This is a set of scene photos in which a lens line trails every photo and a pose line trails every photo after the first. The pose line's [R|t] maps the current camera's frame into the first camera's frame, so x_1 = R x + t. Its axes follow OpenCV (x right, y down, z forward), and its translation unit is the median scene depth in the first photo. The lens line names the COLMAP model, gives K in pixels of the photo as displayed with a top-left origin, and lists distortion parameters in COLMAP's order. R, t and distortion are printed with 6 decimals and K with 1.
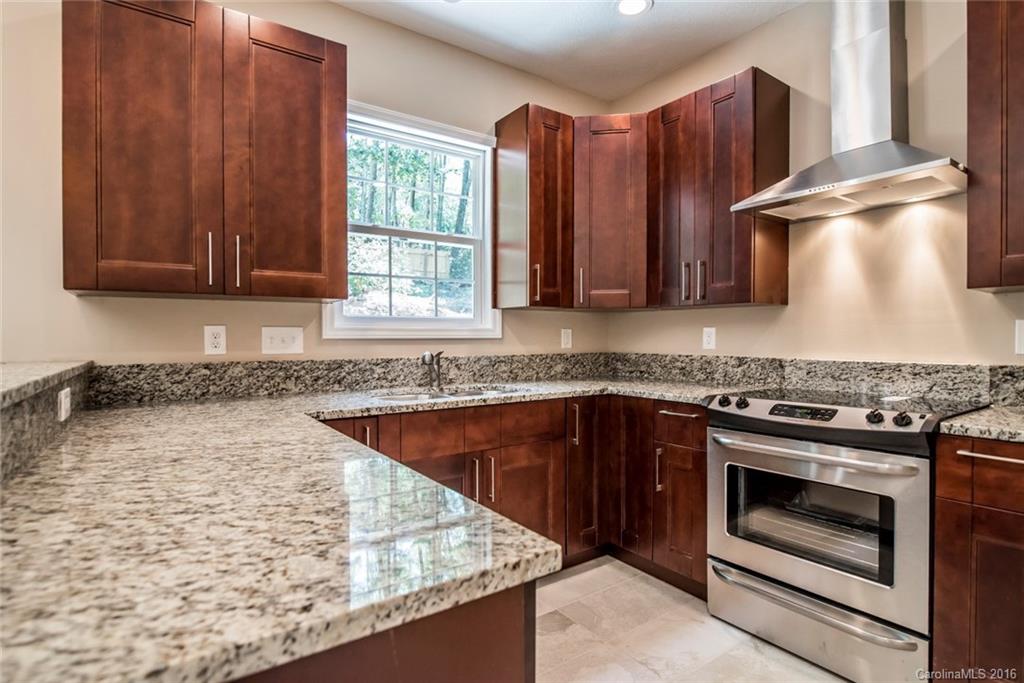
lens RADIAL K [[524.6, 0, 512.0], [0, 524.6, 341.5], [0, 0, 1]] dist [-0.017610, 0.000234]
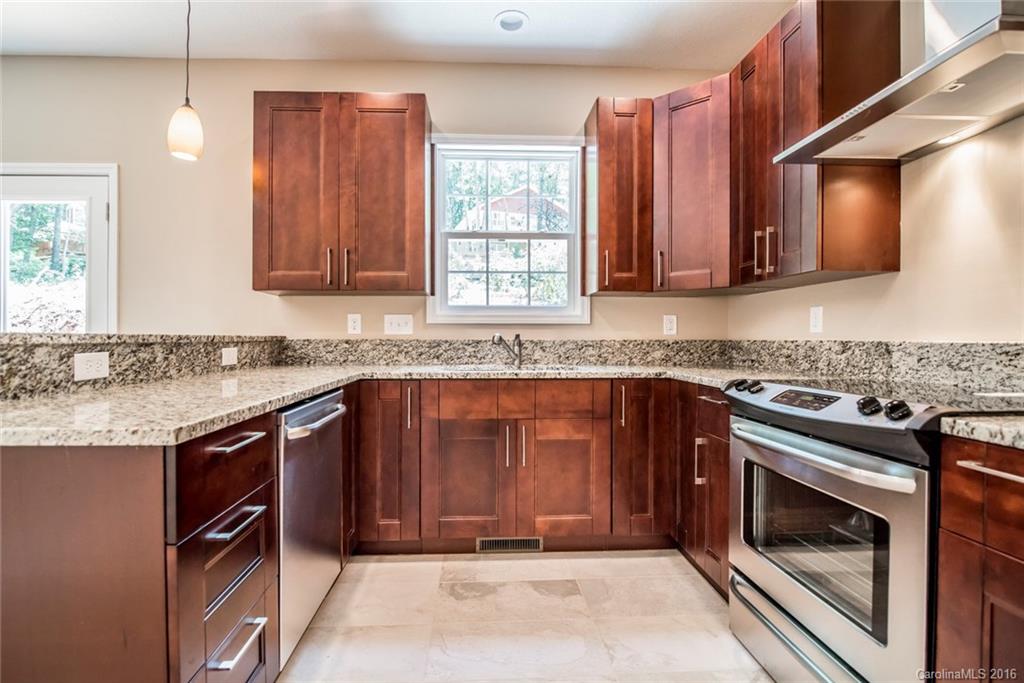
lens RADIAL K [[477.5, 0, 496.2], [0, 477.5, 339.5], [0, 0, 1]] dist [-0.017438, -0.000454]
pose [[0.837327, 0.004164, -0.546686, 0.431913], [-0.008849, 0.999943, -0.005937, 0.040658], [0.546631, 0.009809, 0.837316, 0.109222]]
